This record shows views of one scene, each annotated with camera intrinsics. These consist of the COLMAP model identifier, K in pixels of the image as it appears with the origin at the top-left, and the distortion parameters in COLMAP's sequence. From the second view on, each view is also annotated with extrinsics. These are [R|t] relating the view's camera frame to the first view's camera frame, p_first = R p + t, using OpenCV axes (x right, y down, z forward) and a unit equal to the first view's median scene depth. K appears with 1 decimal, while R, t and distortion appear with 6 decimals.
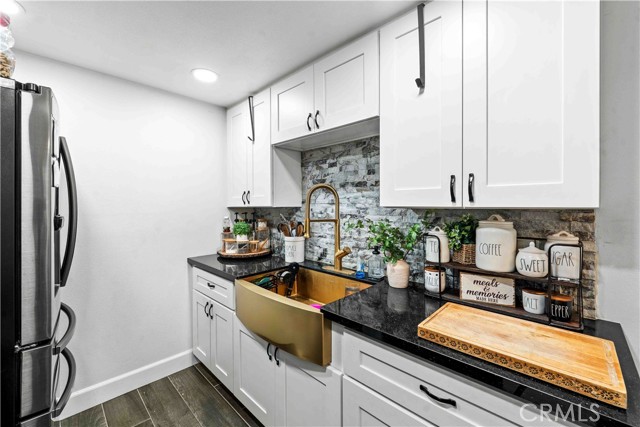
lens RADIAL K [[259.9, 0, 316.0], [0, 259.9, 203.6], [0, 0, 1]] dist [0.004324, -0.000379]
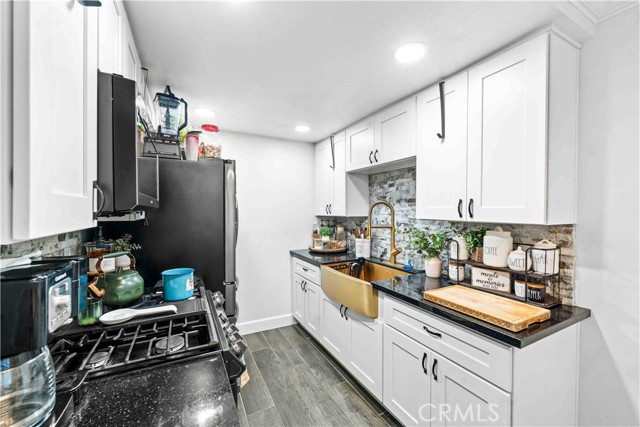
lens RADIAL K [[259.9, 0, 319.2], [0, 259.9, 211.6], [0, 0, 1]] dist [0.004324, -0.000379]
pose [[0.951110, 0.006384, -0.308785, 0.171400], [-0.002506, 0.999913, 0.012953, -0.044086], [0.308841, -0.011546, 0.951044, -0.513817]]
